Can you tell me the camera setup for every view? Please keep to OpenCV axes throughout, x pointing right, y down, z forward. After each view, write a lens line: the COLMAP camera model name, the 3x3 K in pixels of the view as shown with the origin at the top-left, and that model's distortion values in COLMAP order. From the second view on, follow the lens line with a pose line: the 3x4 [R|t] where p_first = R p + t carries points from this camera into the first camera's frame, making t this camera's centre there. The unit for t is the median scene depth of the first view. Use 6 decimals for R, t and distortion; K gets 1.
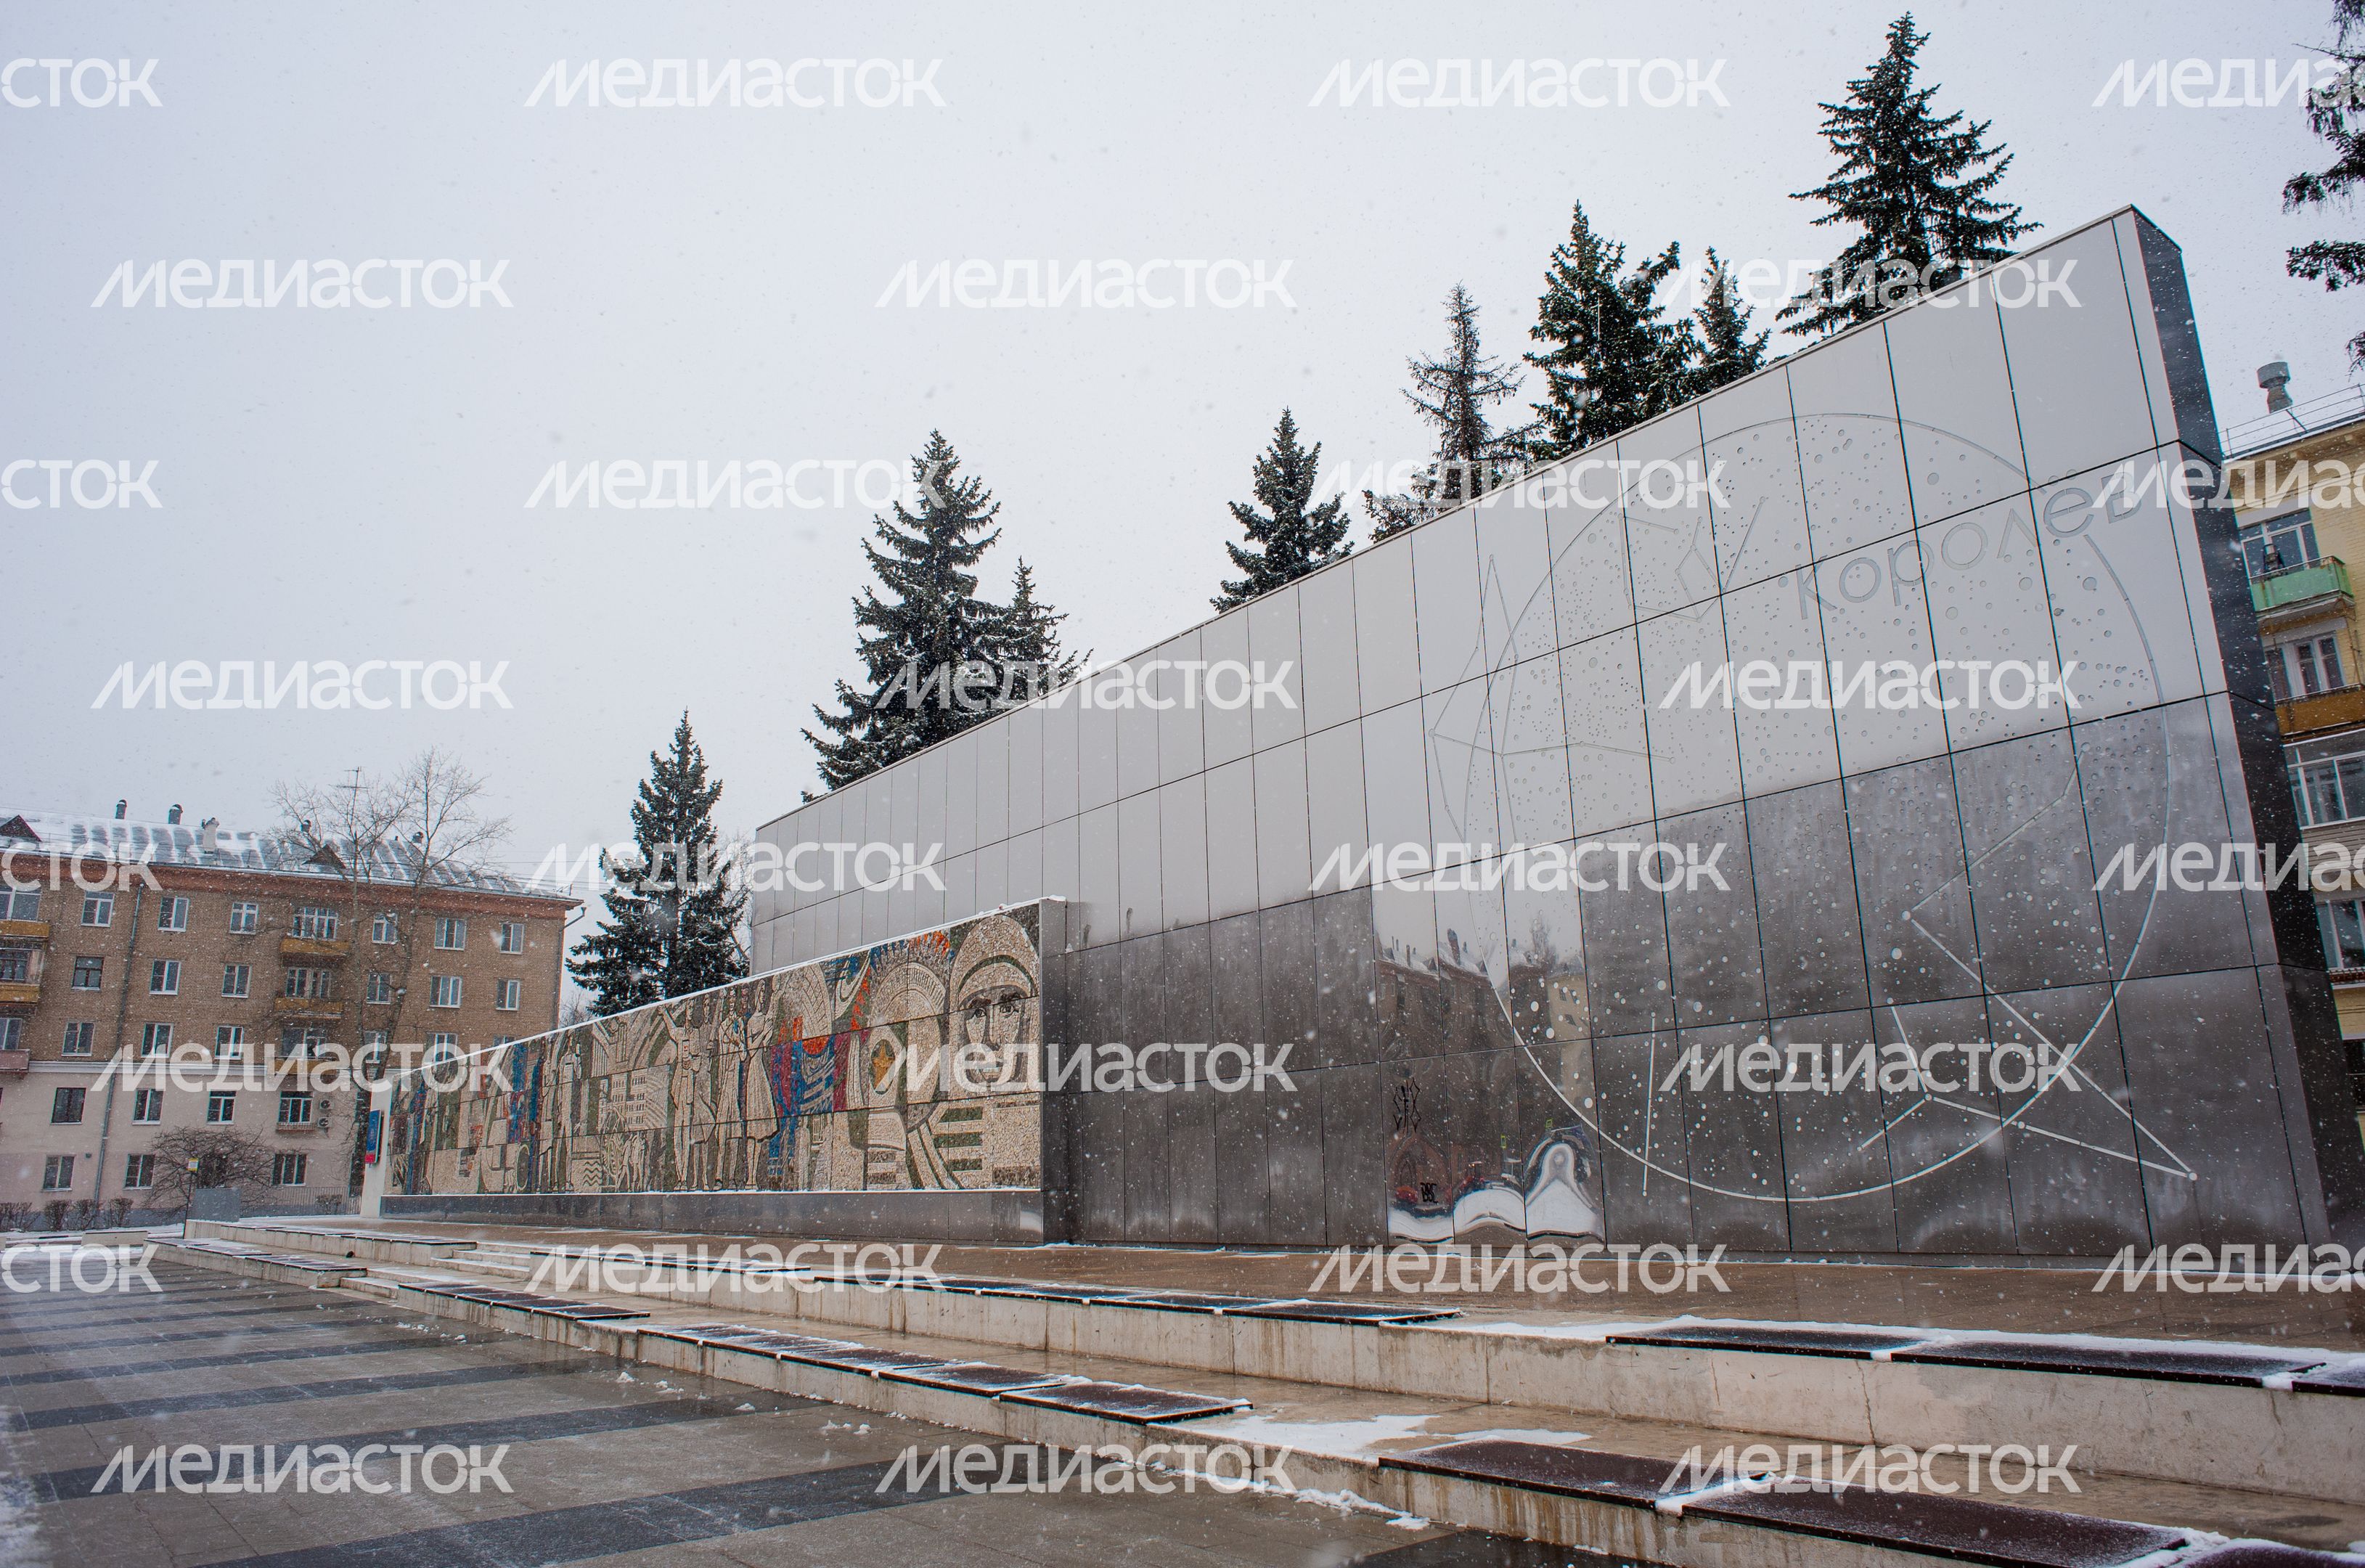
lens RADIAL K [[1559.7, 0, 1214.2], [0, 1559.7, 787.9], [0, 0, 1]] dist [-0.076538, 0.056710]
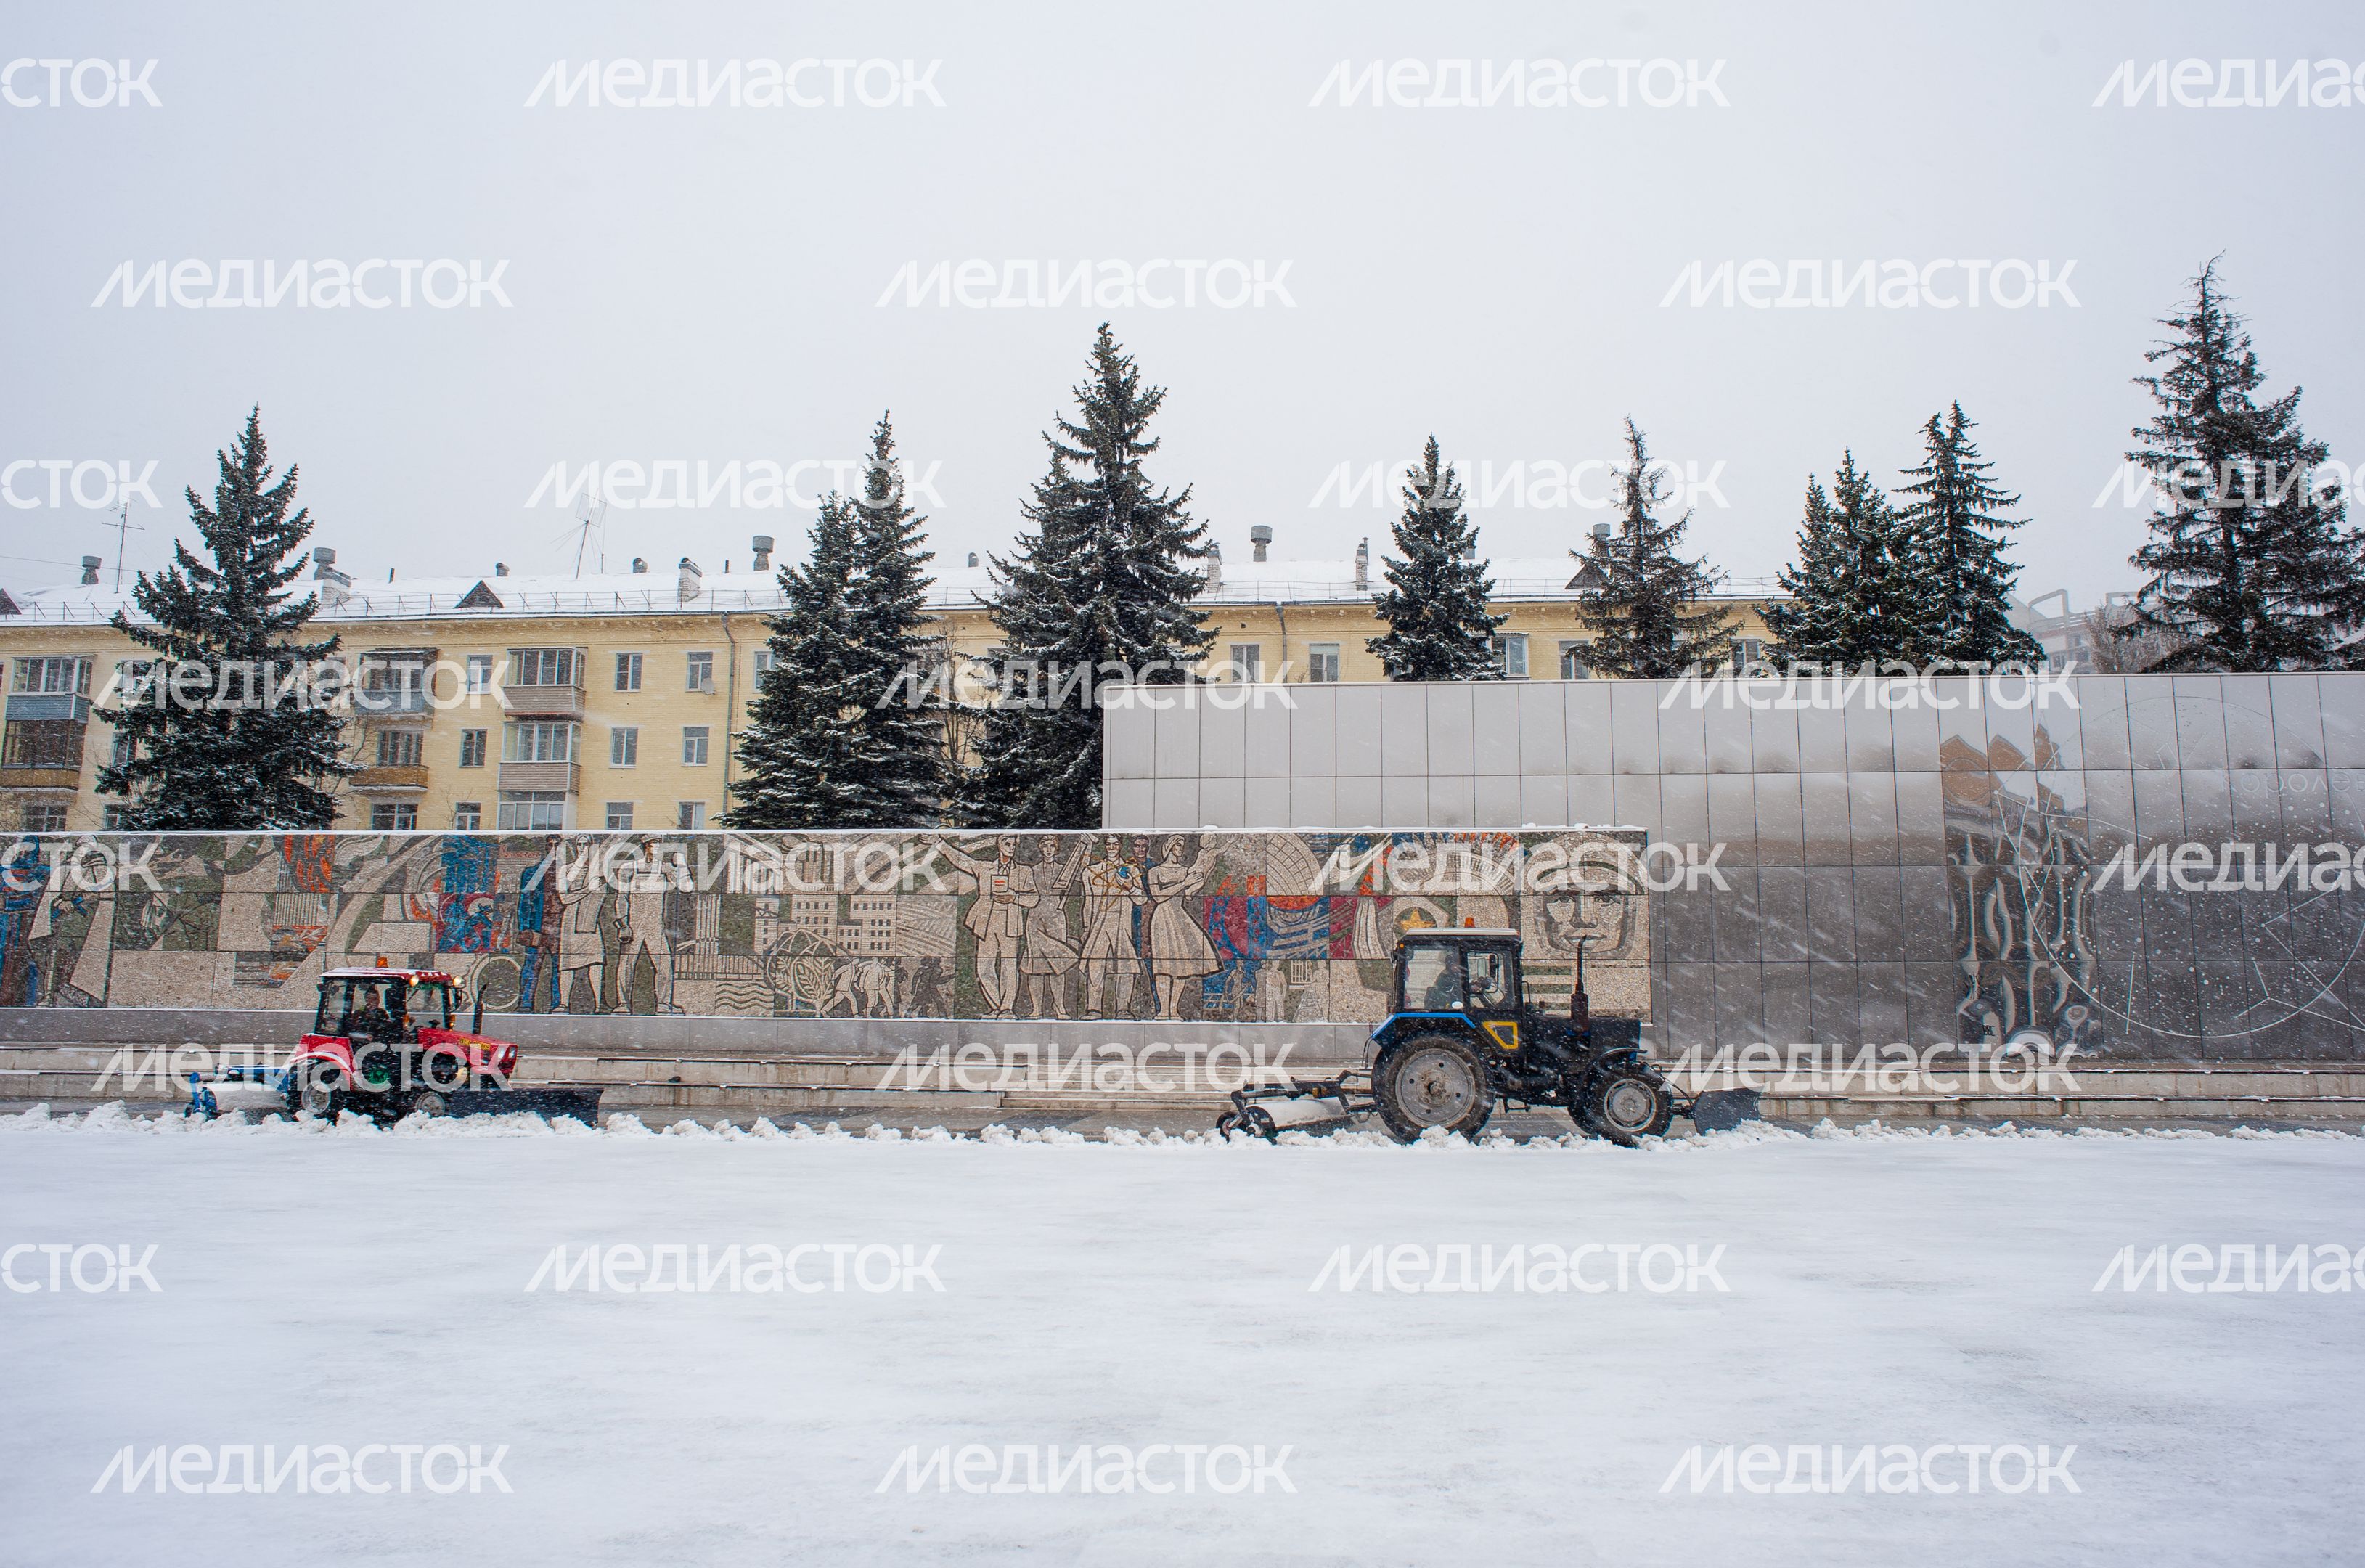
lens RADIAL K [[1625.0, 0, 1182.5], [0, 1625.0, 784.0], [0, 0, 1]] dist [-0.086648, 0.065100]
pose [[0.710971, 0.136355, 0.689875, -1.297231], [-0.196360, 0.980494, 0.008567, 0.090011], [-0.675251, -0.141555, 0.723877, 0.180145]]
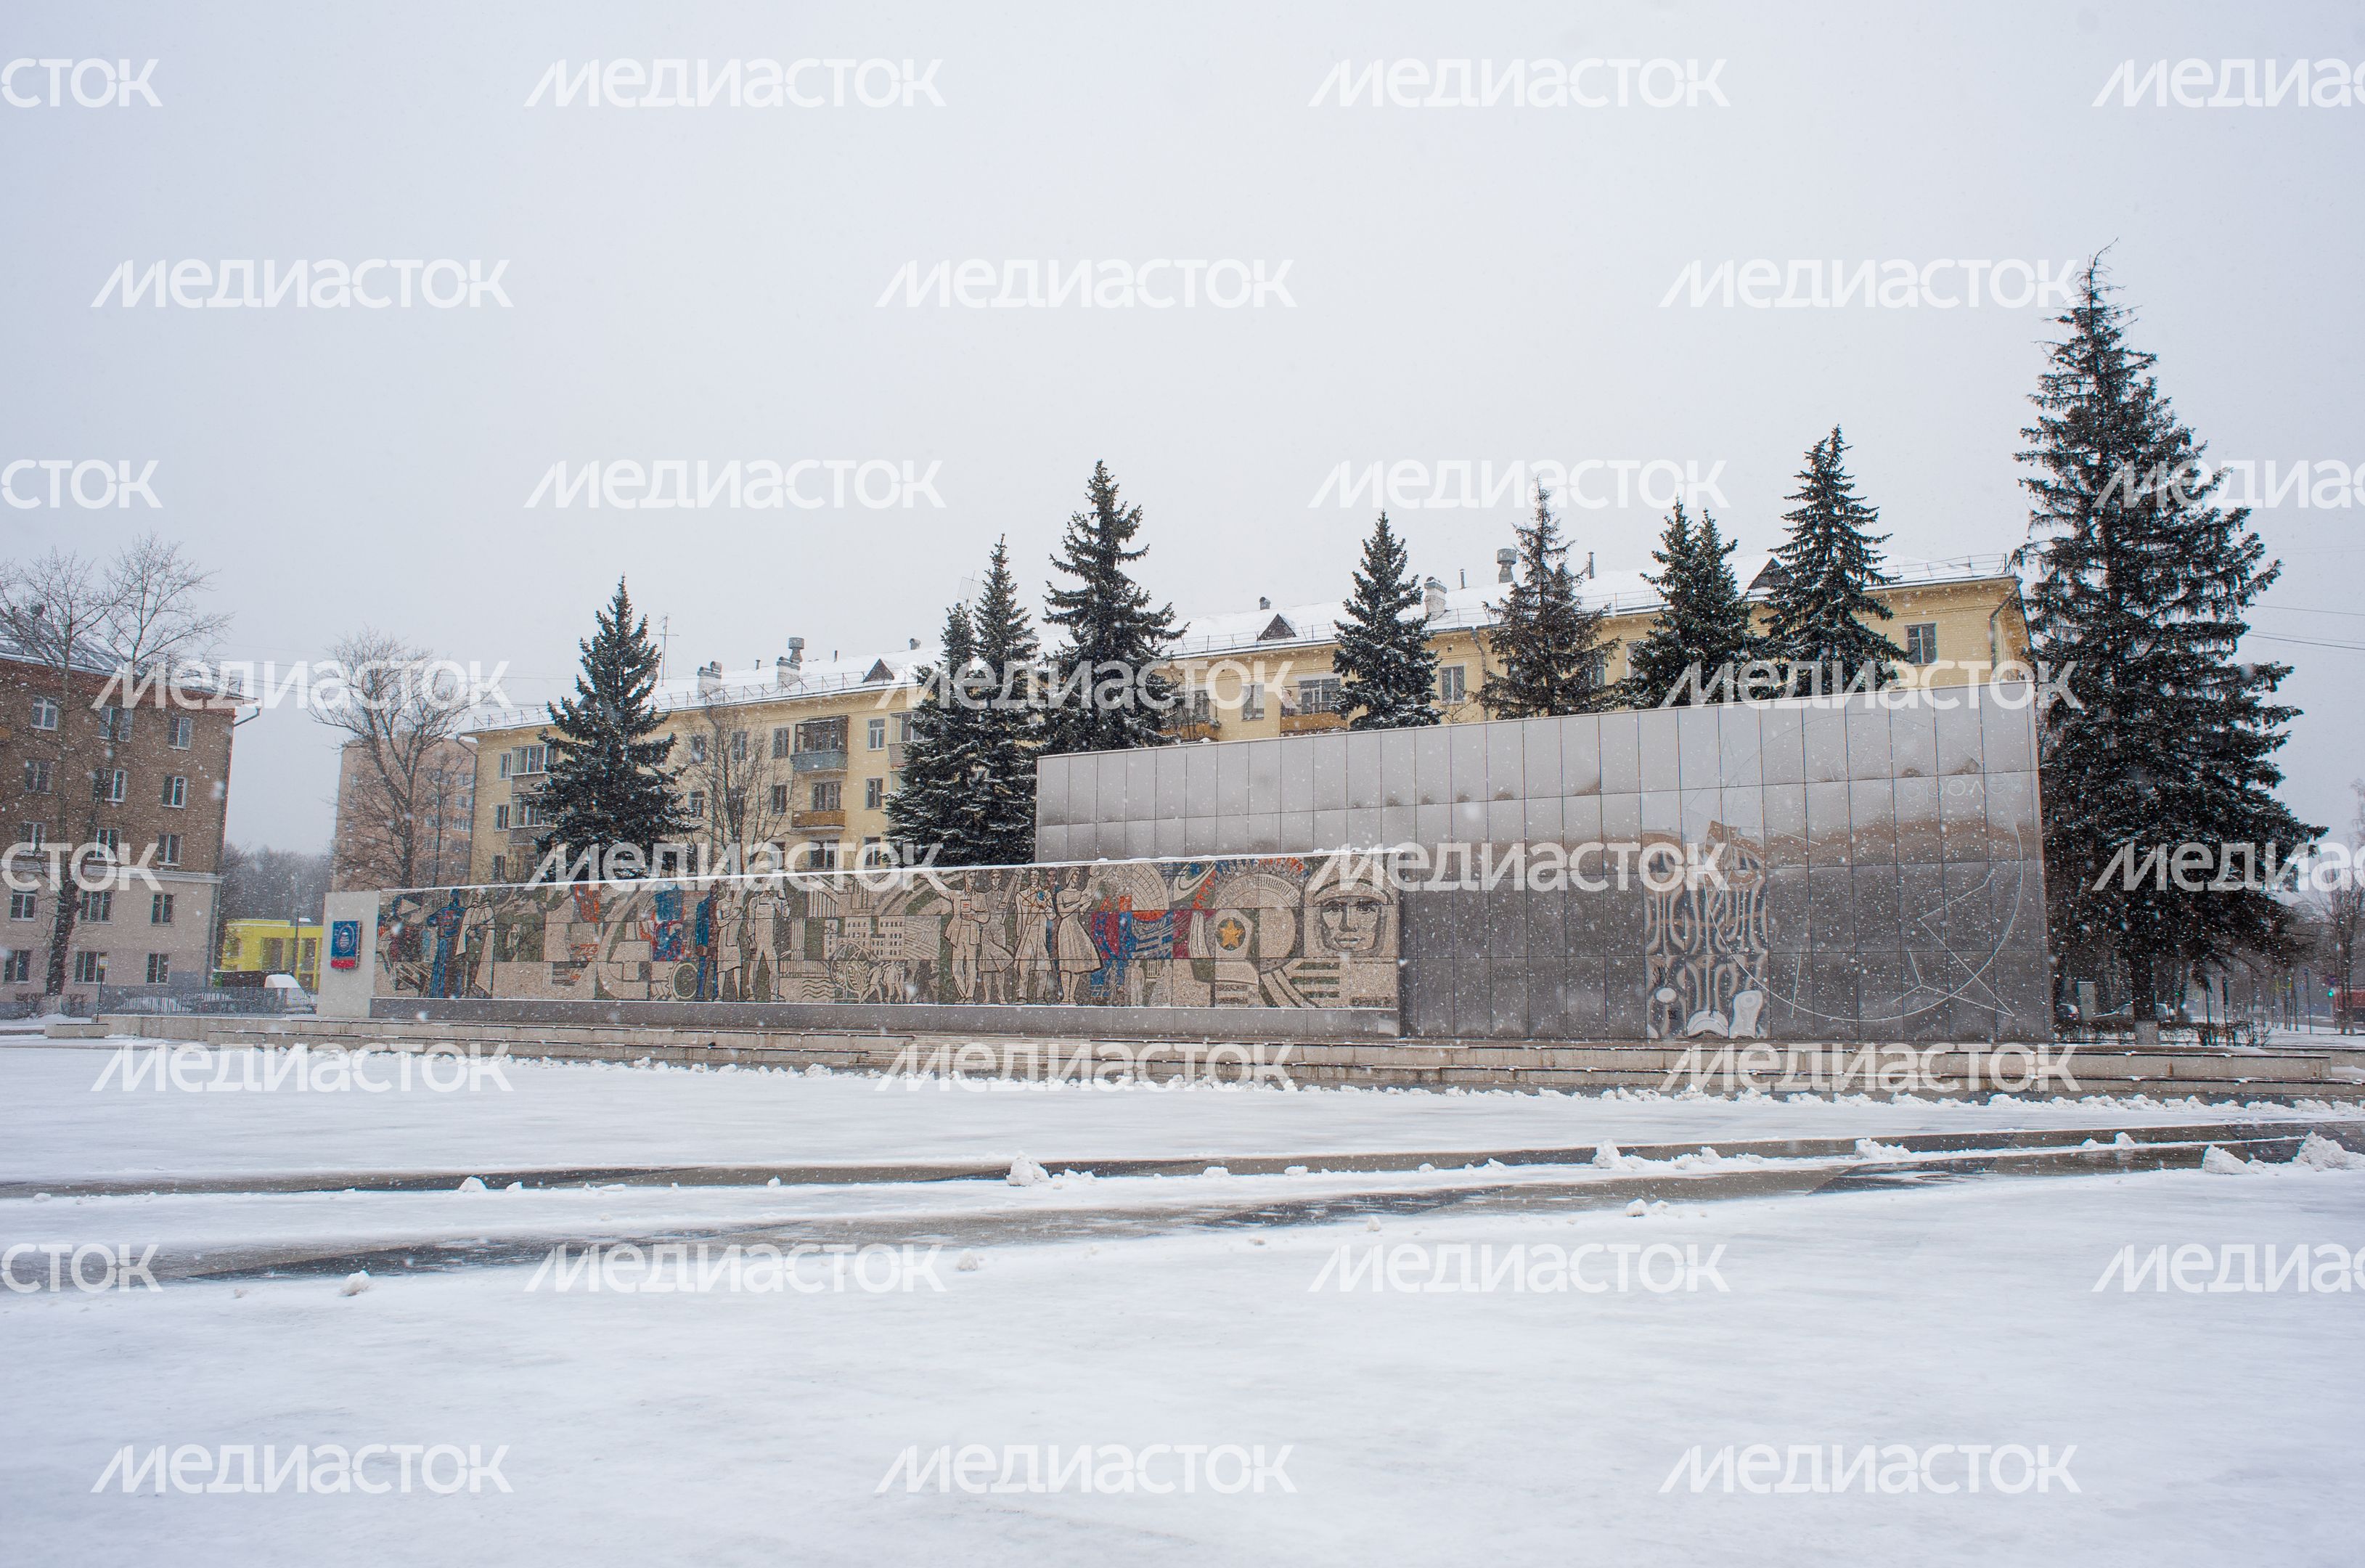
lens RADIAL K [[1632.7, 0, 1204.8], [0, 1632.7, 783.6], [0, 0, 1]] dist [-0.088095, 0.078444]
pose [[0.923837, 0.084562, 0.373330, -0.906371], [-0.122964, 0.989162, 0.080233, -0.114976], [-0.362499, -0.120029, 0.924223, -0.577848]]
